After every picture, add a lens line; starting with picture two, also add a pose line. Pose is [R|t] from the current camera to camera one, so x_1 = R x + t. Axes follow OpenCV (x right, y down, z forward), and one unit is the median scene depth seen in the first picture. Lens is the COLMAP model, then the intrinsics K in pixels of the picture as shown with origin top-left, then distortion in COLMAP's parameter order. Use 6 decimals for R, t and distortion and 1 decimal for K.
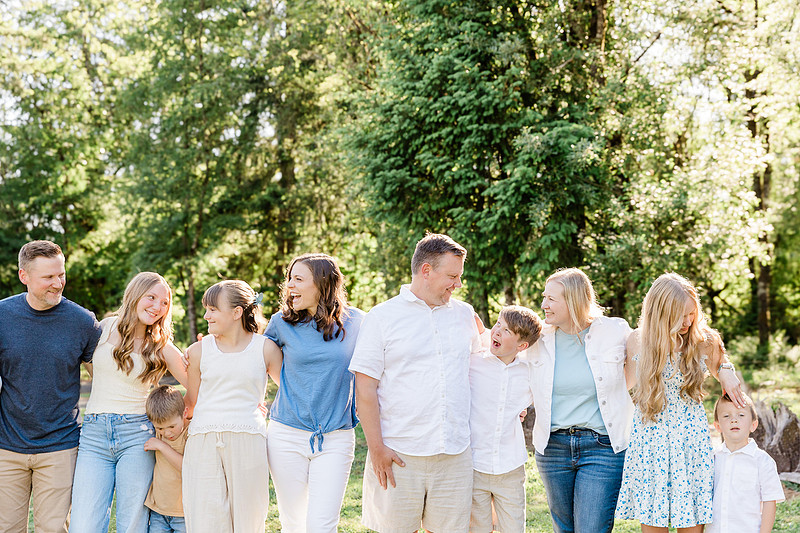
lens RADIAL K [[1225.4, 0, 400.0], [0, 1225.4, 266.5], [0, 0, 1]] dist [0.039299, 0.039662]
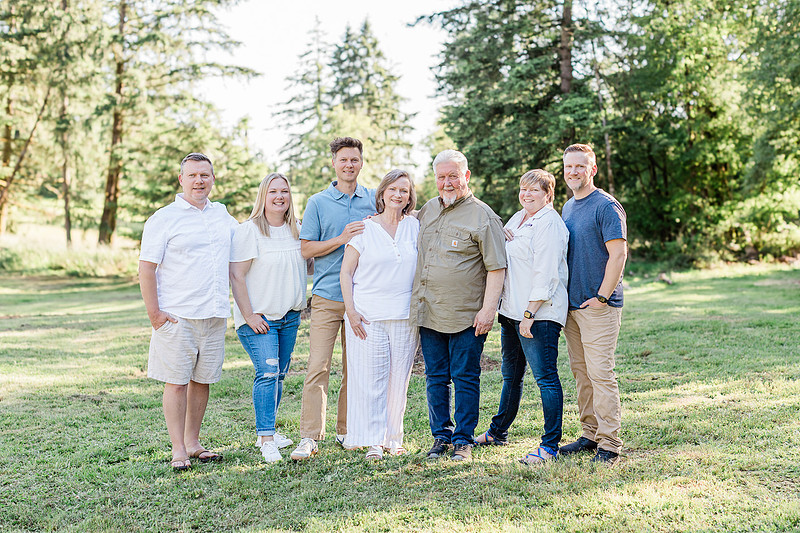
lens RADIAL K [[1240.1, 0, 419.3], [0, 1240.1, 277.1], [0, 0, 1]] dist [0.029031, -0.038488]
pose [[0.887486, 0.024957, -0.460158, 0.014380], [0.022695, 0.994954, 0.097733, -0.004143], [0.460275, -0.097180, 0.882441, -0.051899]]
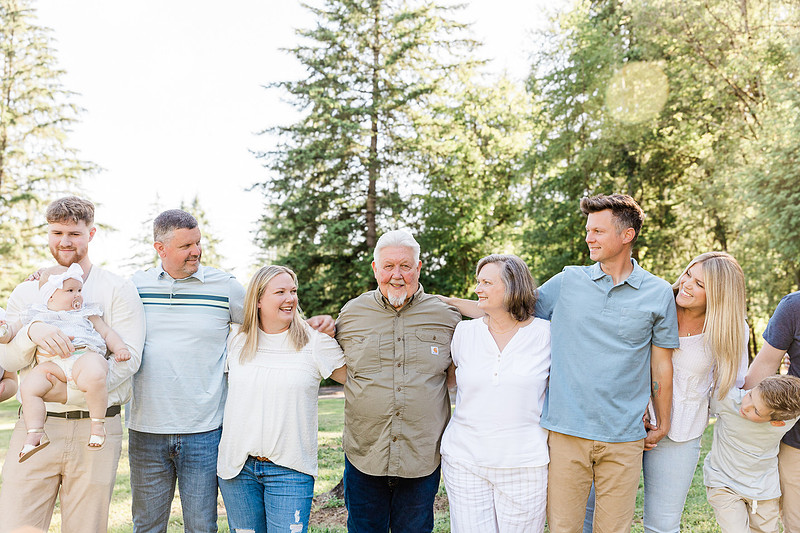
lens RADIAL K [[921.7, 0, 400.0], [0, 921.7, 266.5], [0, 0, 1]] dist [0.014595, 0.008077]
pose [[0.956582, -0.018337, -0.290887, -0.067226], [0.007872, 0.999280, -0.037105, 0.005562], [0.291358, 0.033204, 0.956038, 0.037875]]
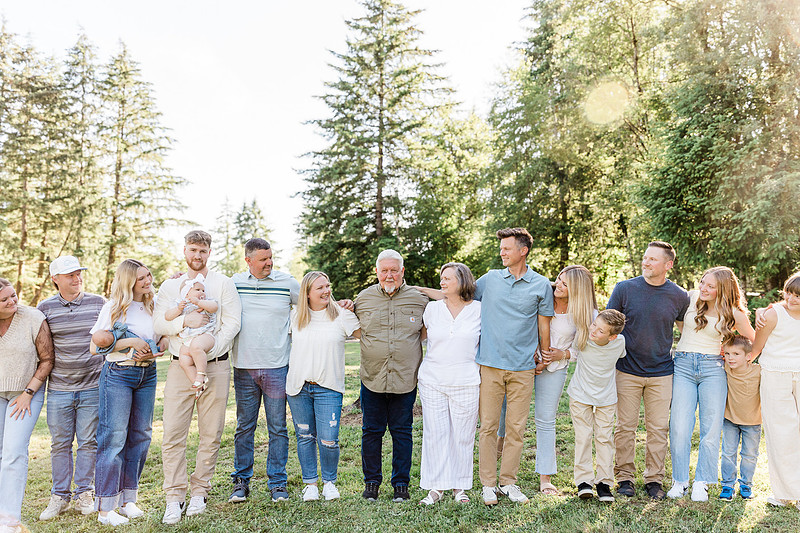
lens RADIAL K [[660.2, 0, 400.0], [0, 660.2, 266.5], [0, 0, 1]] dist [-0.004064, 0.013082]
pose [[0.955882, -0.021030, -0.292996, -0.057528], [0.019845, 0.999778, -0.007017, 0.001373], [0.293079, 0.000893, 0.956088, 0.013462]]
